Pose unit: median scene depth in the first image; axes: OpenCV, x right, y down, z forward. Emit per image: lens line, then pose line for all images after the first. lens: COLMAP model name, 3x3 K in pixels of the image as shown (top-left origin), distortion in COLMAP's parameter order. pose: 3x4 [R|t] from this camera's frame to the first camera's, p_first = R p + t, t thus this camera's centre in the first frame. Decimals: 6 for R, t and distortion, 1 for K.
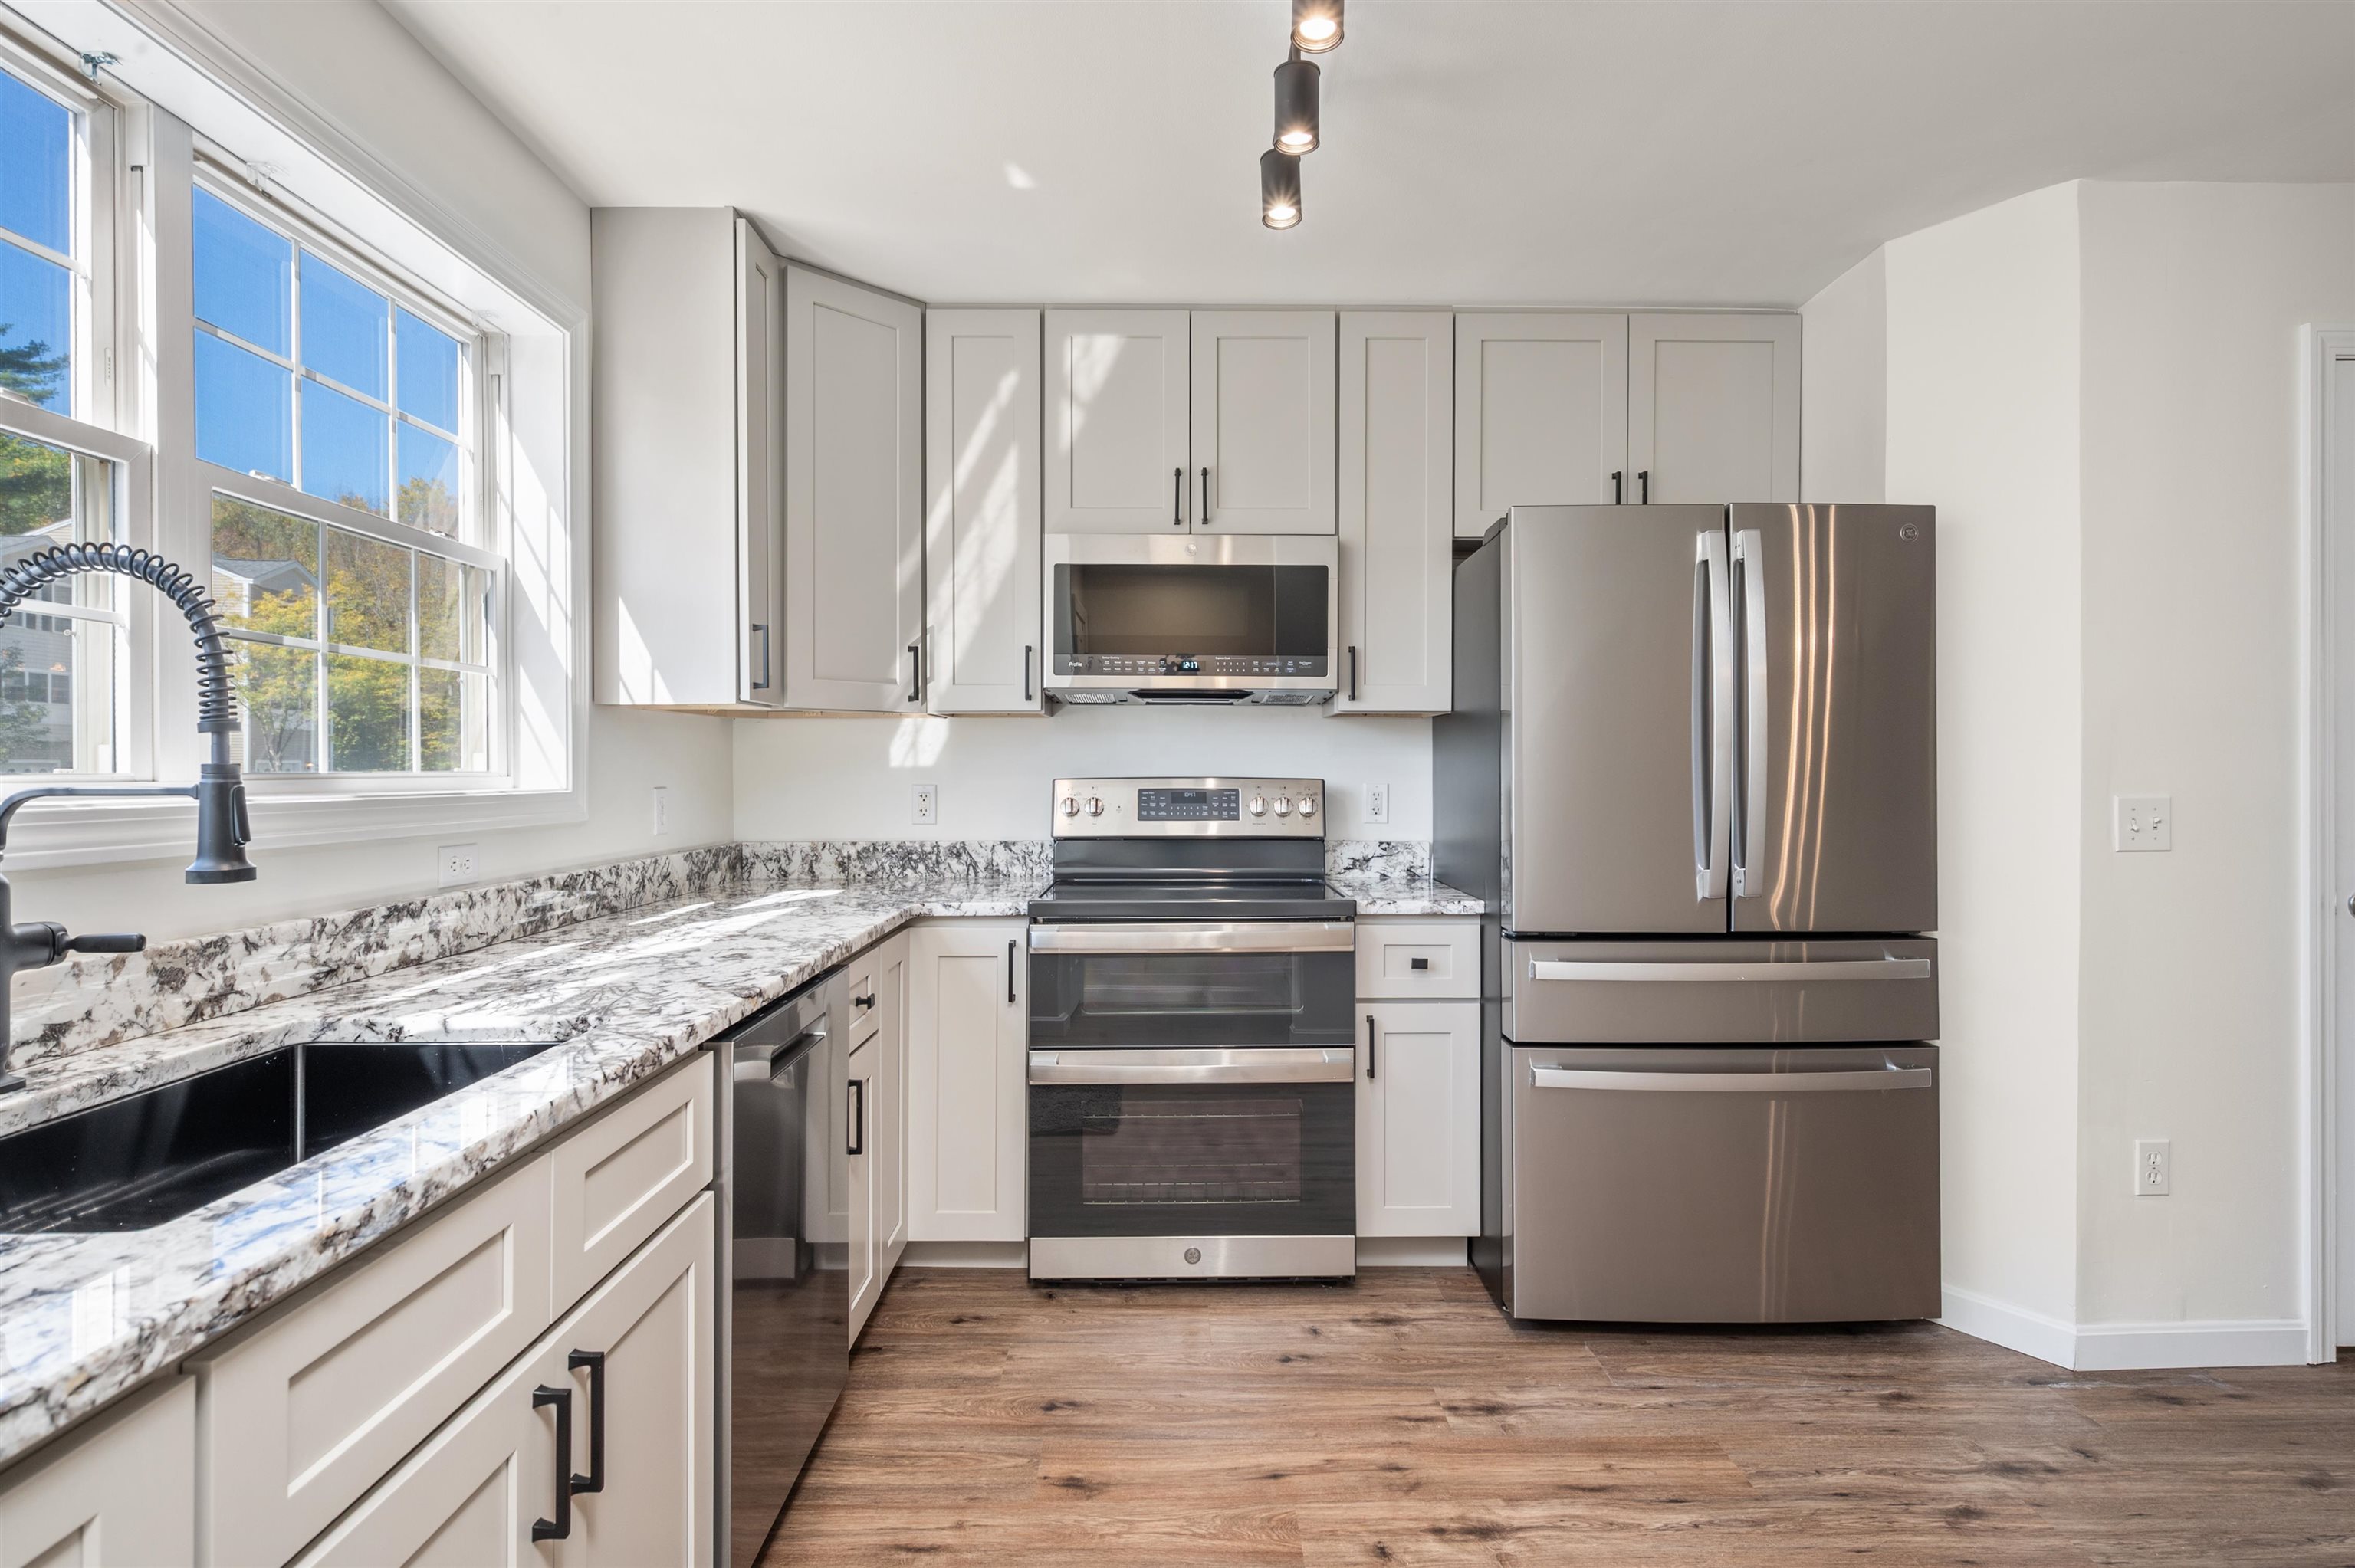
lens RADIAL K [[1193.7, 0, 1193.7], [0, 1193.7, 770.1], [0, 0, 1]] dist [0.002675, 0.001436]
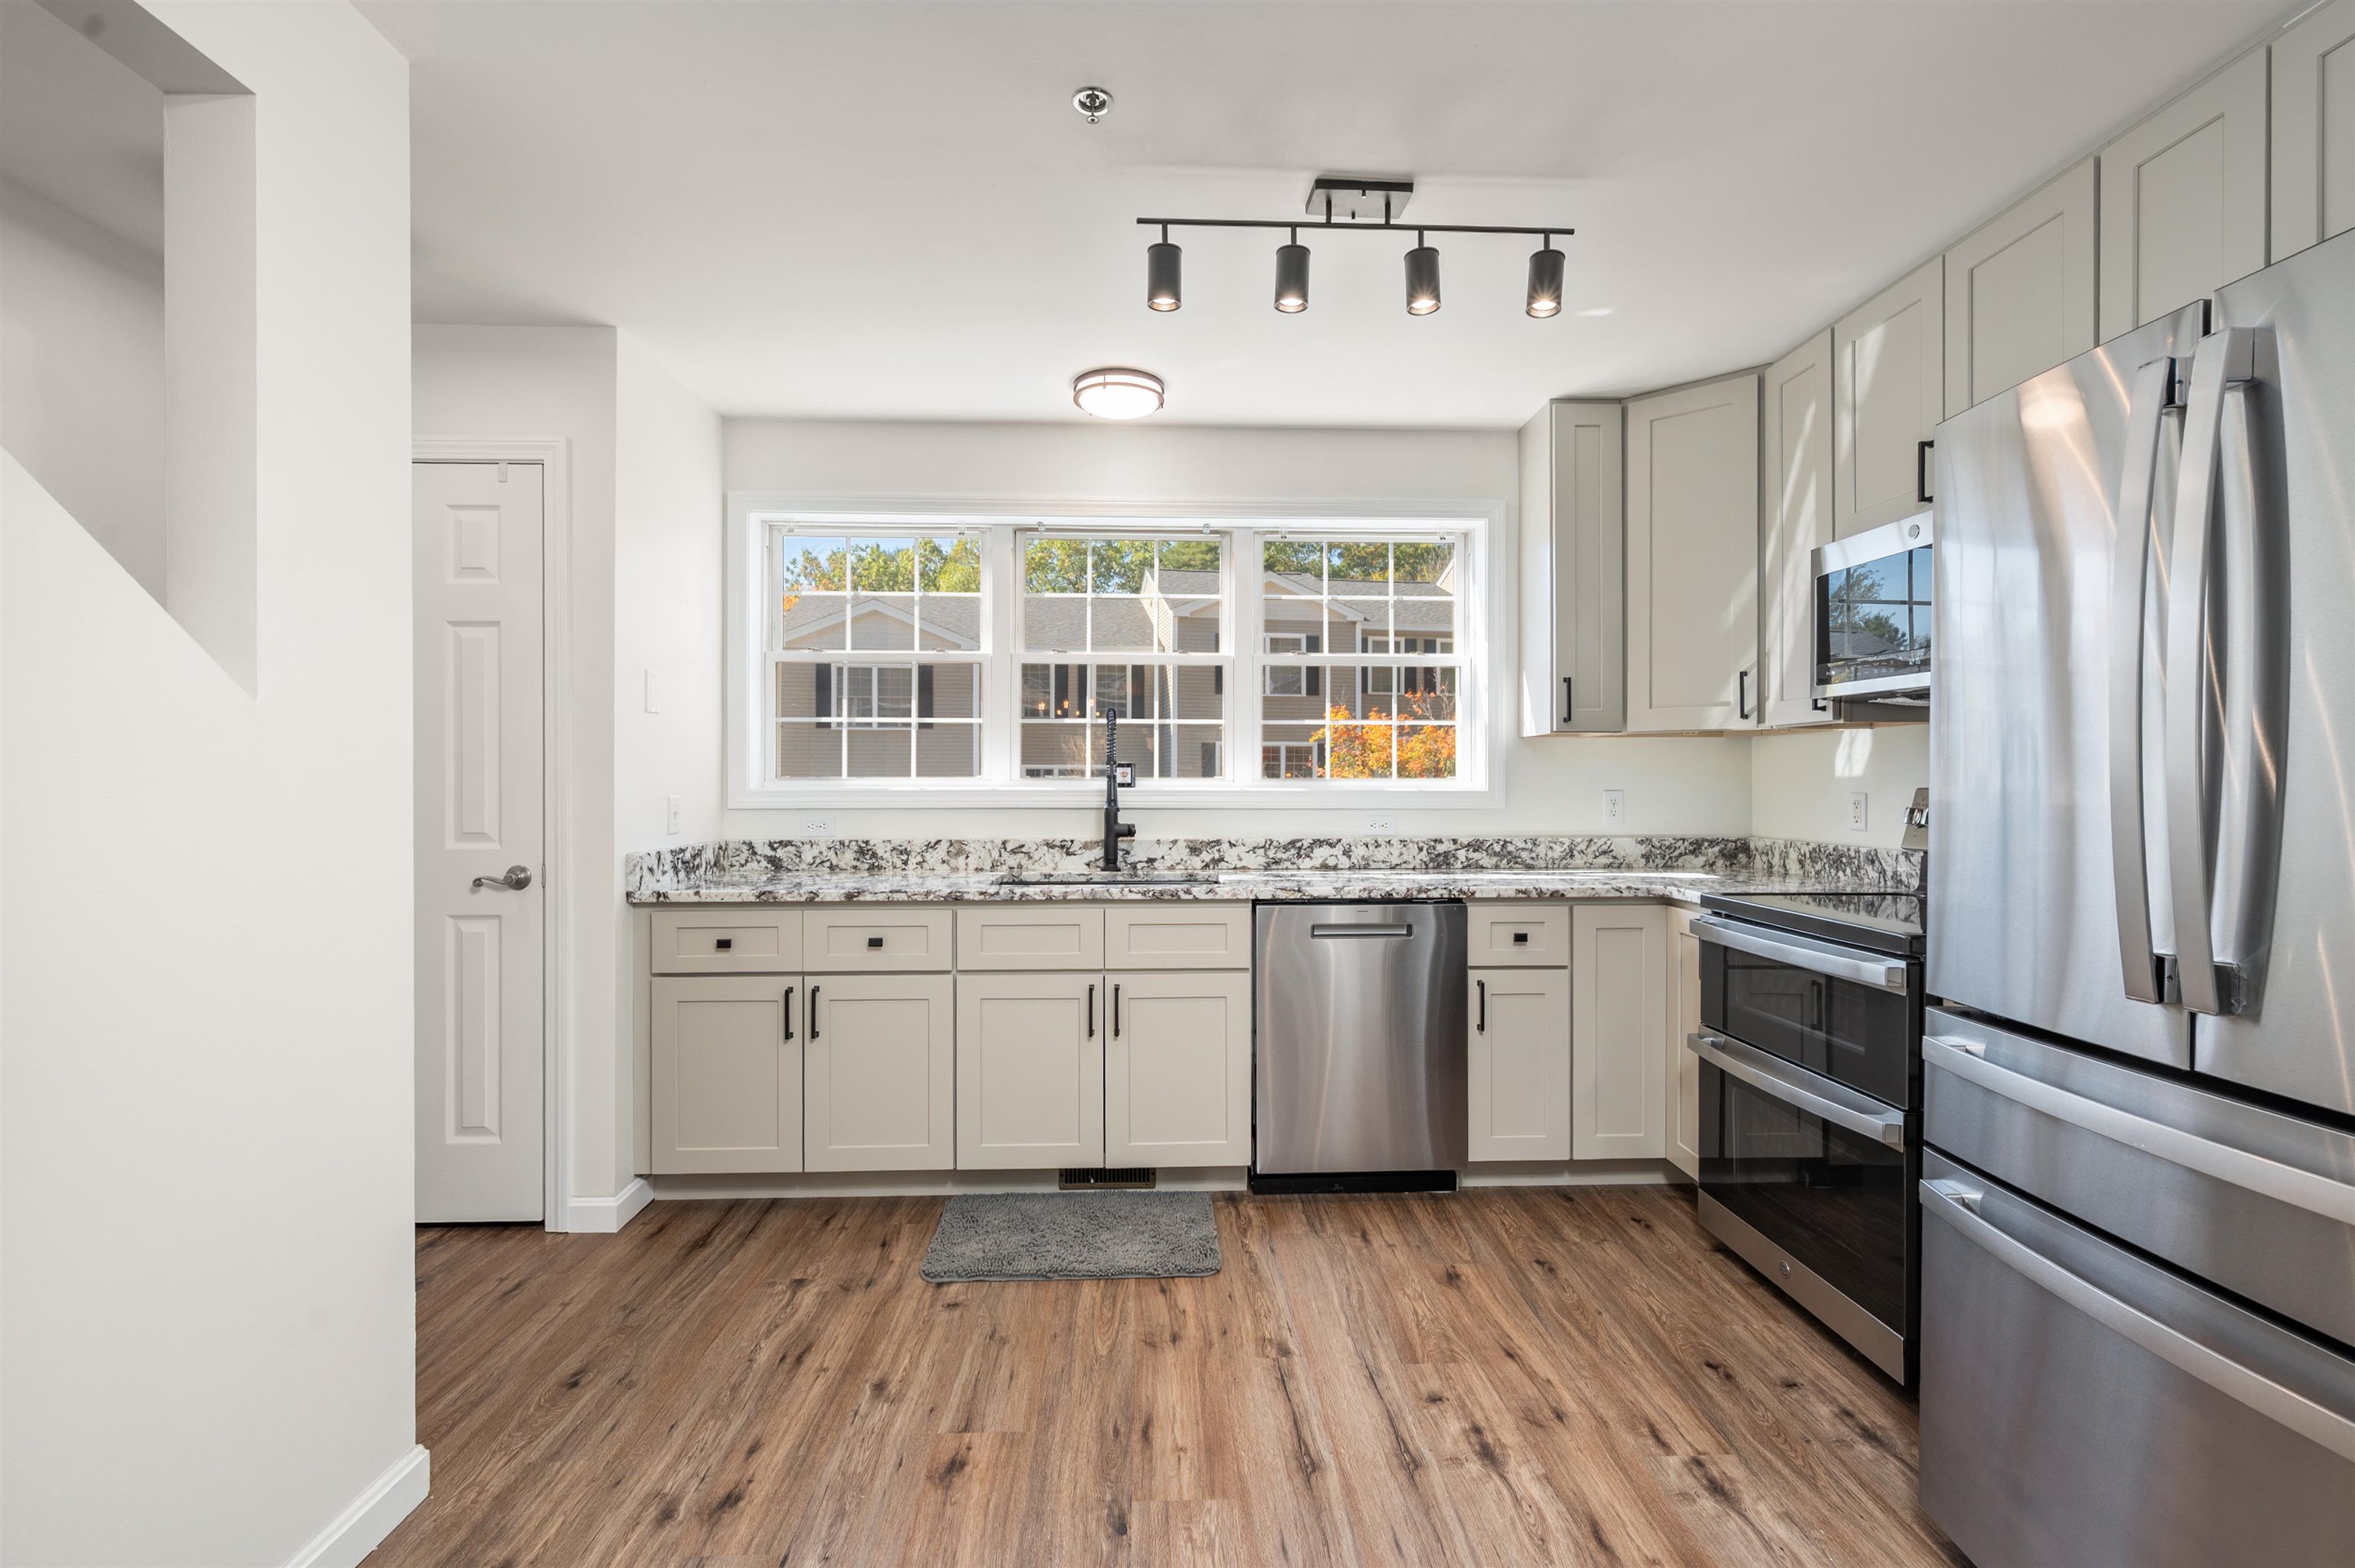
lens RADIAL K [[1052.6, 0, 1186.4], [0, 1052.6, 781.7], [0, 0, 1]] dist [0.001912, -0.000377]
pose [[0.025631, 0.002921, -0.999667, 0.966773], [-0.002899, 0.999992, 0.002848, 0.002039], [0.999667, 0.002825, 0.025639, 0.545418]]
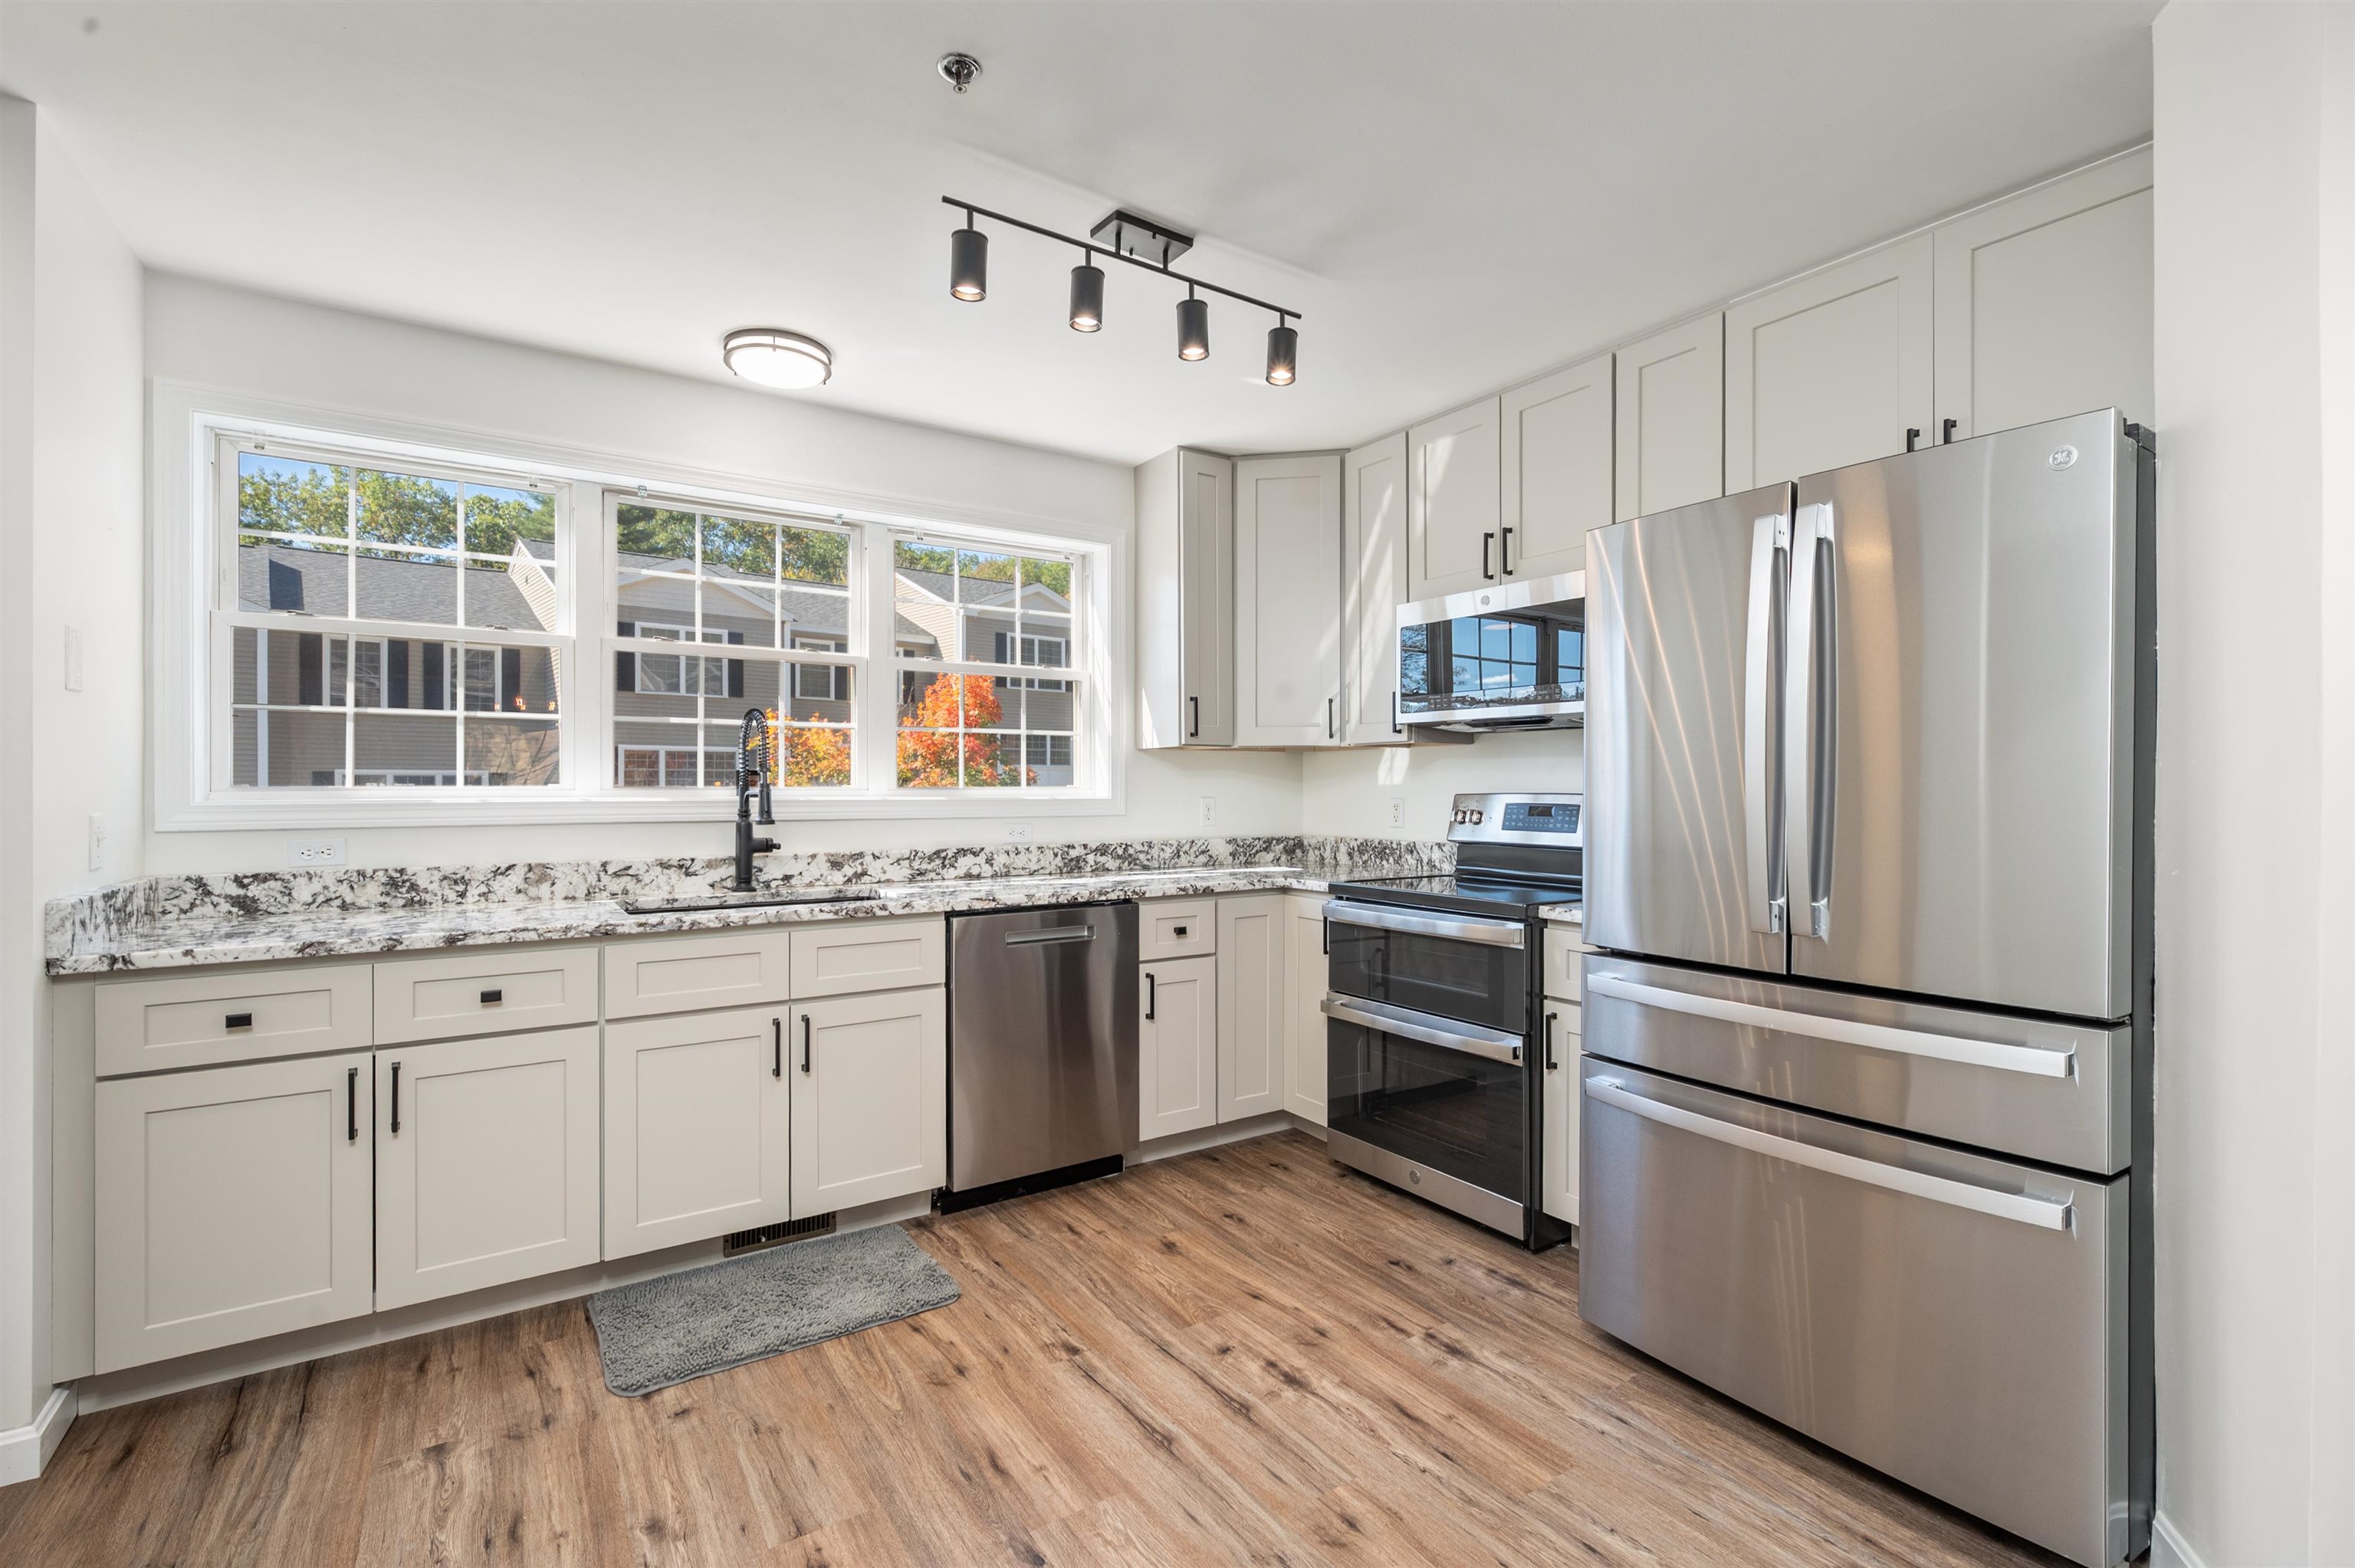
lens RADIAL K [[1052.6, 0, 1184.9], [0, 1052.6, 789.2], [0, 0, 1]] dist [0.001912, -0.000377]
pose [[0.546349, 0.002100, -0.837555, 0.887659], [-0.001778, 0.999998, 0.001348, 0.001781], [0.837556, 0.000752, 0.546351, 0.226498]]
